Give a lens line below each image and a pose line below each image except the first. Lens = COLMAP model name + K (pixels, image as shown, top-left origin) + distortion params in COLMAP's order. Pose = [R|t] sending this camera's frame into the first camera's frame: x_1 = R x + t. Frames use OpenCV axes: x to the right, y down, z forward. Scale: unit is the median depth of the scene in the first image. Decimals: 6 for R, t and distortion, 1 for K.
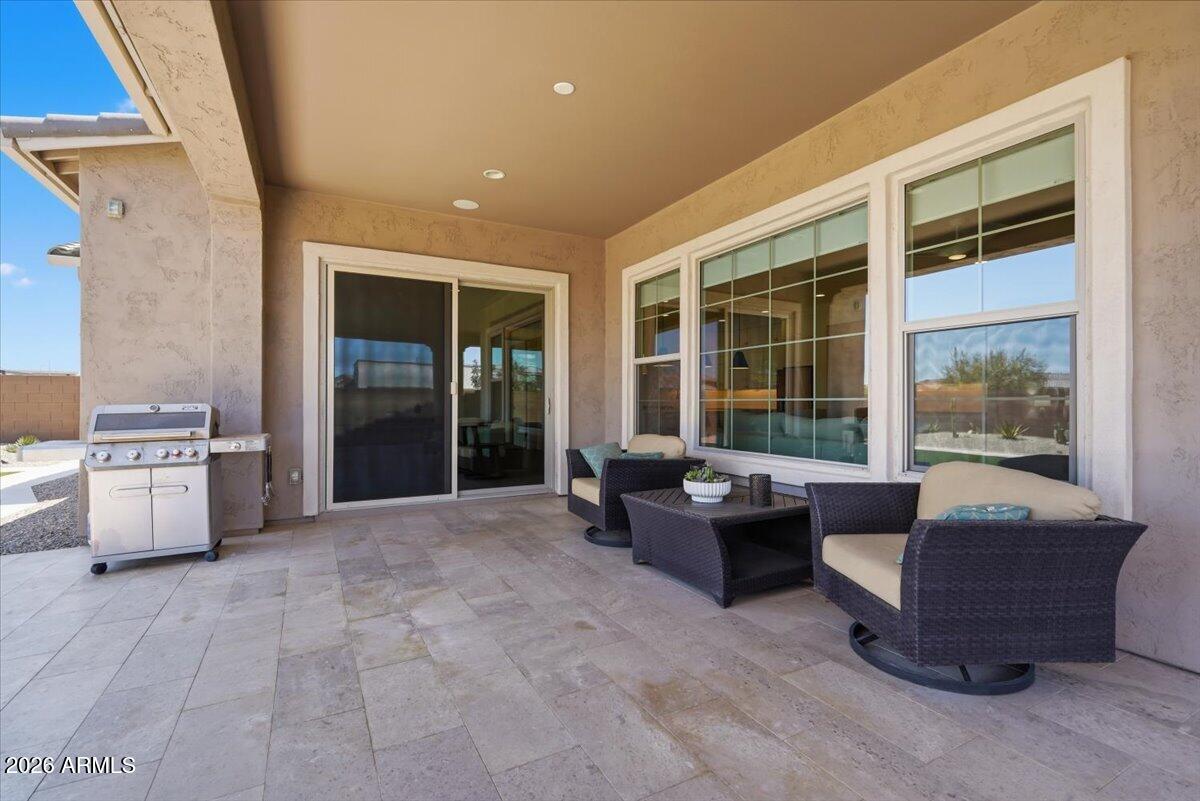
lens RADIAL K [[548.1, 0, 600.0], [0, 548.1, 400.5], [0, 0, 1]] dist [-0.000255, 0.000115]
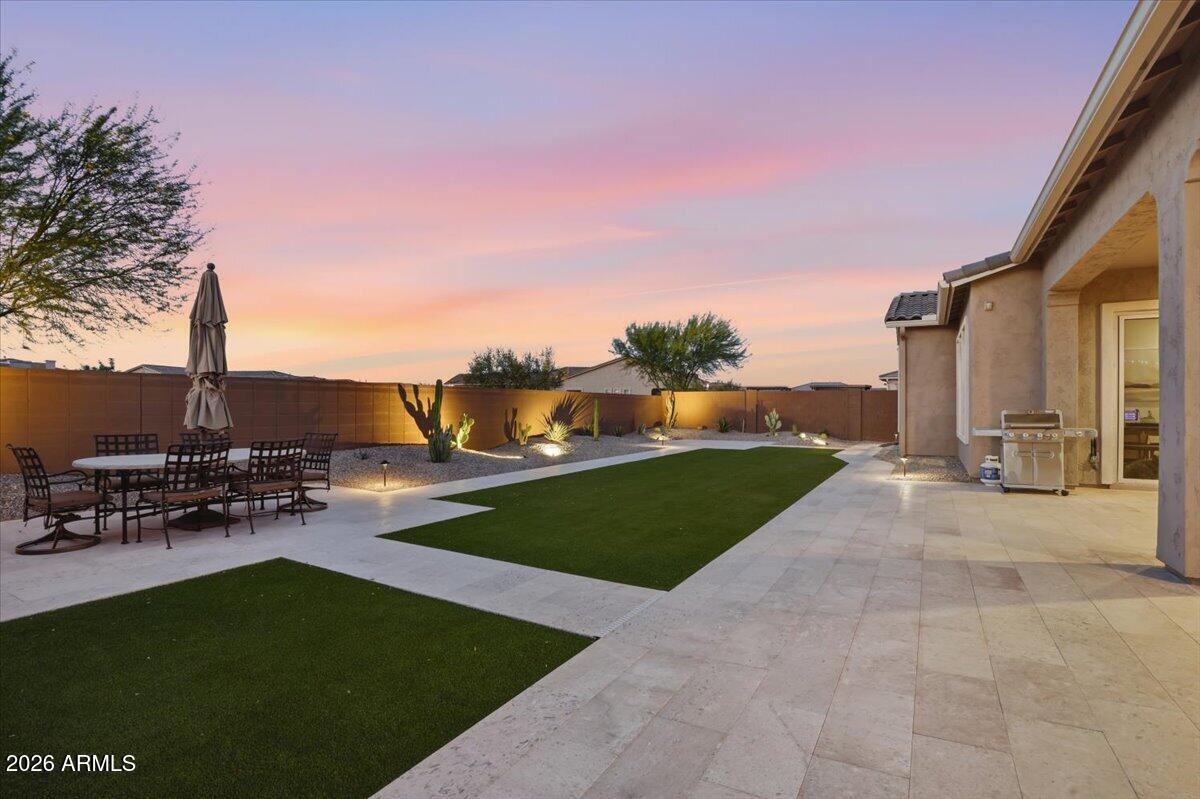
lens RADIAL K [[578.5, 0, 595.0], [0, 578.5, 390.4], [0, 0, 1]] dist [-0.044701, 0.001059]
pose [[0.519650, -0.019157, -0.854165, 0.050382], [-0.007248, 0.999614, -0.026829, 0.003663], [0.854349, 0.020132, 0.519310, -0.998945]]
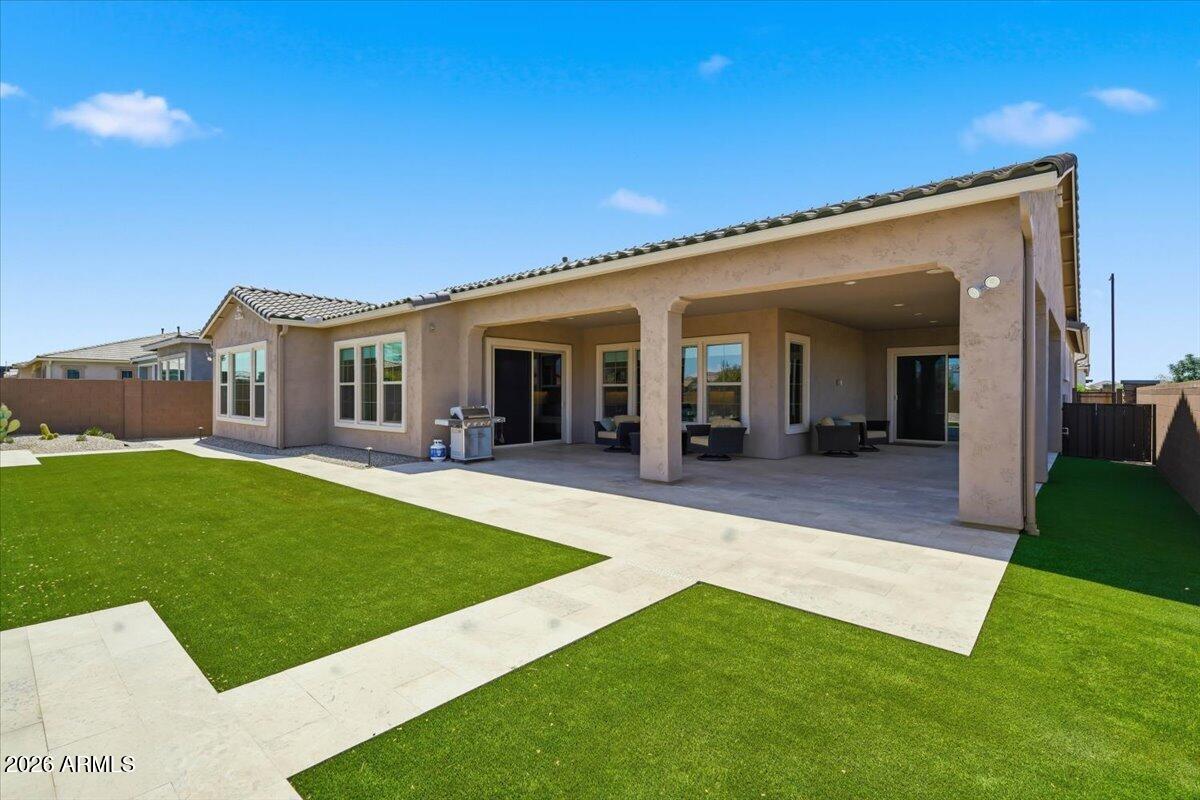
lens RADIAL K [[548.1, 0, 600.0], [0, 548.1, 400.0], [0, 0, 1]] dist [-0.000255, 0.000115]
pose [[0.938563, -0.002137, 0.345102, -0.889094], [-0.002757, 0.999902, 0.013691, -0.046445], [-0.345098, -0.013801, 0.938465, -1.415000]]
